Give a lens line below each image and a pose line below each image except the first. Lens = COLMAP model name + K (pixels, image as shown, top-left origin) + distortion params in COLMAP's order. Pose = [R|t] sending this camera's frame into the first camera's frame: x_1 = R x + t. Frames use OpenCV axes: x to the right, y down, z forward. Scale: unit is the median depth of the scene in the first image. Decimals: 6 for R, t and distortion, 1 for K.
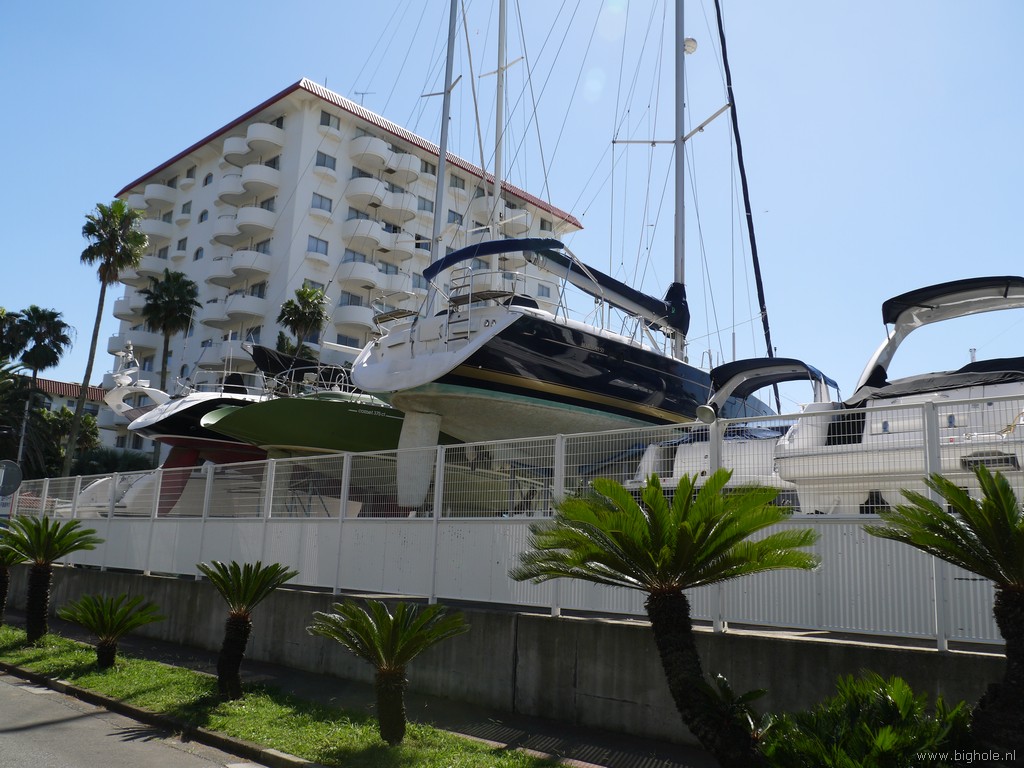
lens RADIAL K [[828.3, 0, 513.2], [0, 828.3, 394.5], [0, 0, 1]] dist [-0.007719, 0.000416]
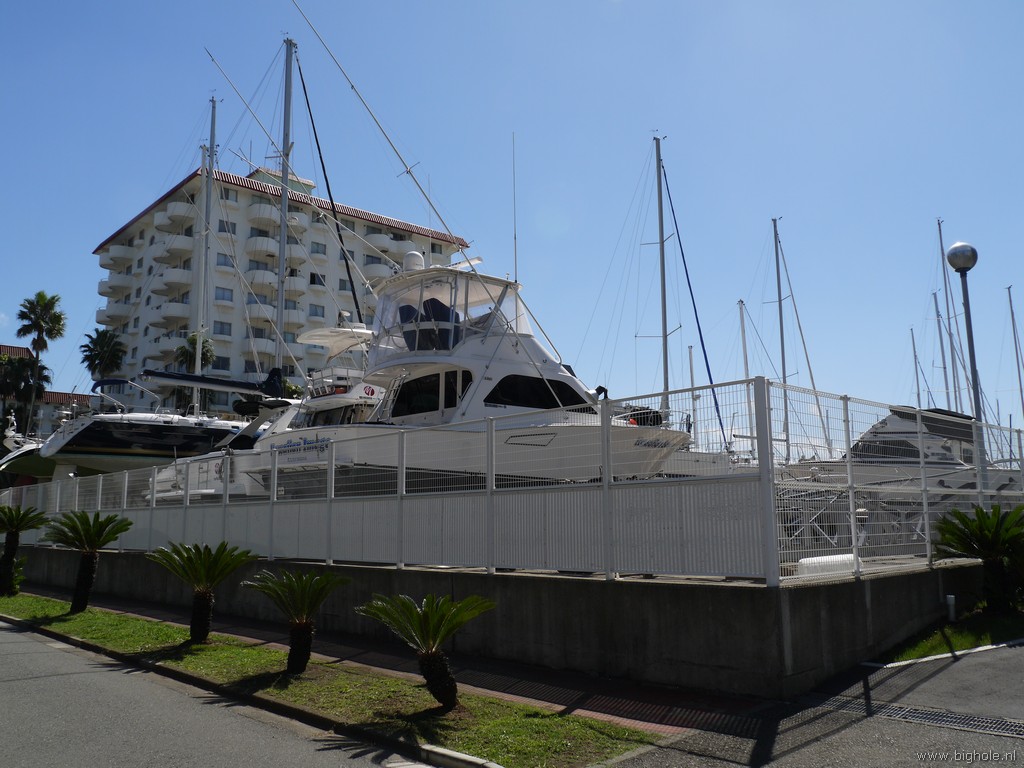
lens RADIAL K [[842.6, 0, 512.0], [0, 842.6, 384.0], [0, 0, 1]] dist [0.002985, 0.003637]
pose [[0.993675, -0.061697, -0.093828, 0.313550], [0.064164, 0.997662, 0.023510, -0.039686], [0.092158, -0.029382, 0.995311, -0.265279]]
